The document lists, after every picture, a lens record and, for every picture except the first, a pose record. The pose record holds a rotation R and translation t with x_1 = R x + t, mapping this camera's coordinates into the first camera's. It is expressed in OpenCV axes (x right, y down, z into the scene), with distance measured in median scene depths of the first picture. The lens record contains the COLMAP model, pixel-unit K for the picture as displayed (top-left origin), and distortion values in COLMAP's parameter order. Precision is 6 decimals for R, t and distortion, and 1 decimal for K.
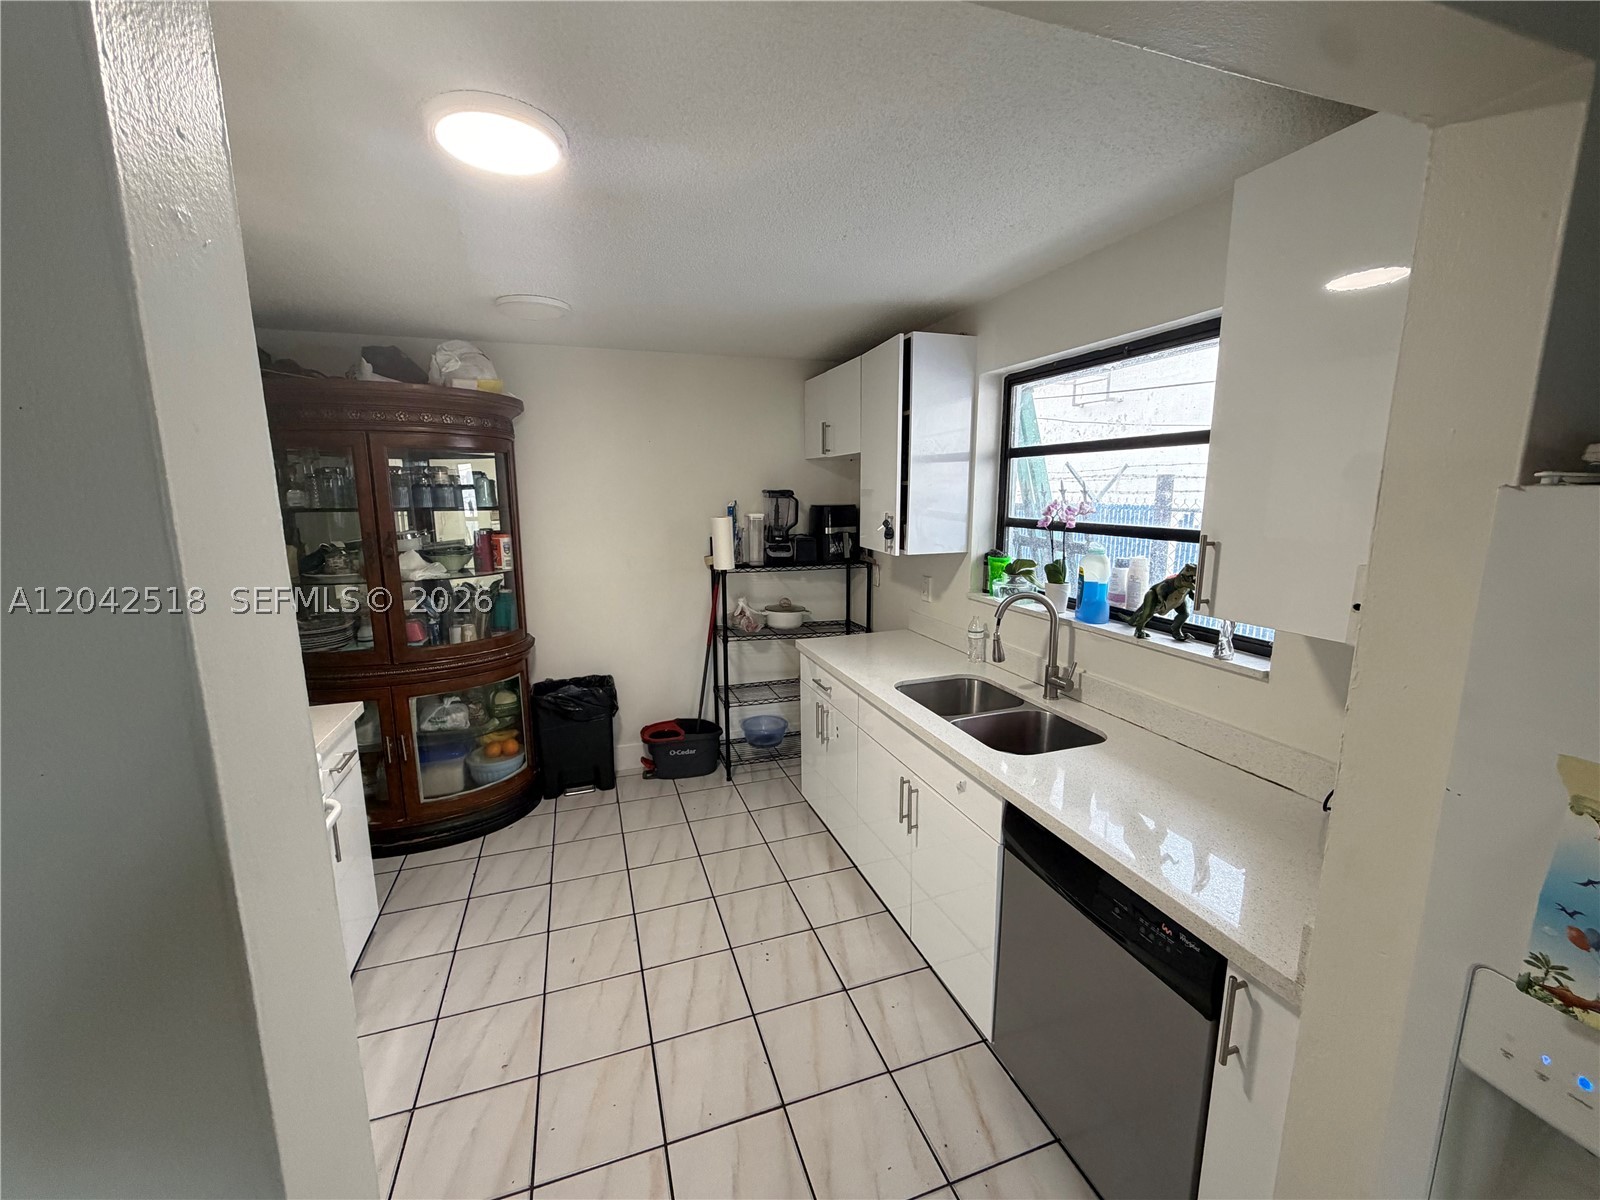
lens RADIAL K [[638.0, 0, 796.8], [0, 638.0, 599.6], [0, 0, 1]] dist [-0.000058, 0.000015]
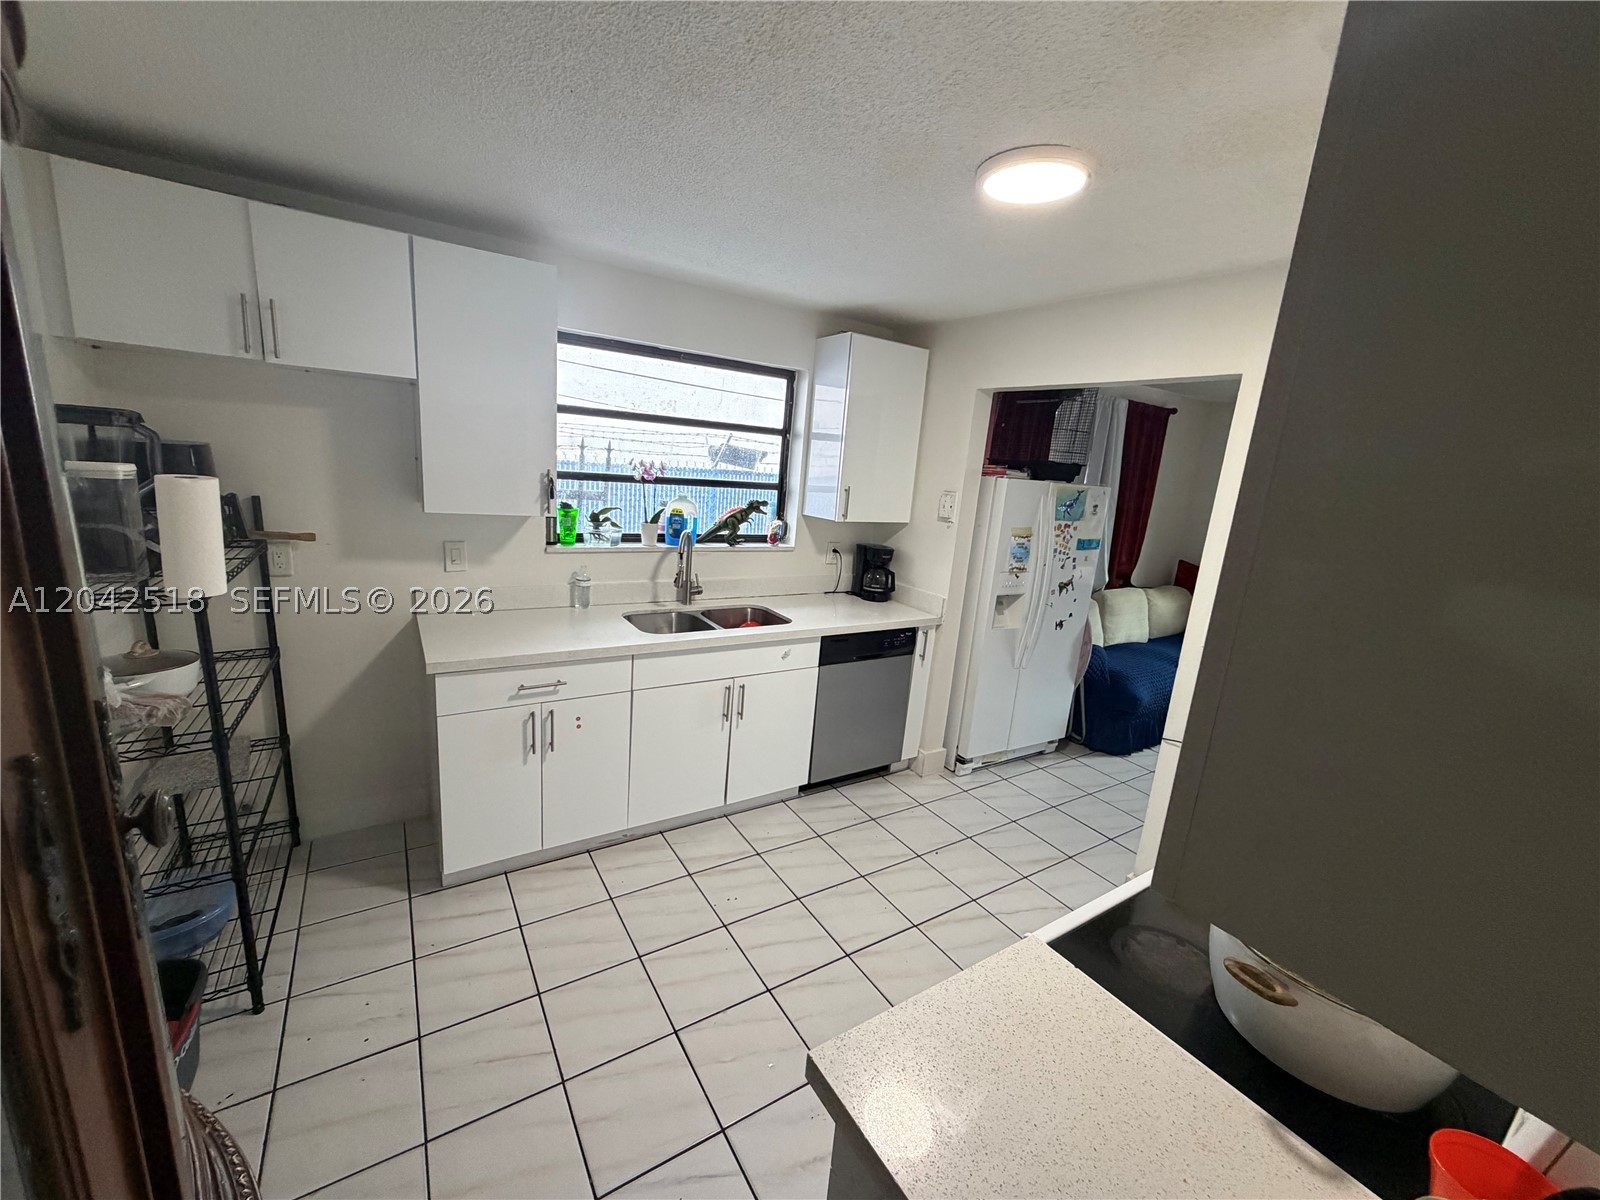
lens RADIAL K [[638.0, 0, 797.4], [0, 638.0, 603.4], [0, 0, 1]] dist [-0.000058, 0.000015]
pose [[-0.233243, -0.224219, 0.946215, -0.947293], [0.098690, 0.962571, 0.252422, -0.171221], [-0.967398, 0.152258, -0.202385, 1.013111]]
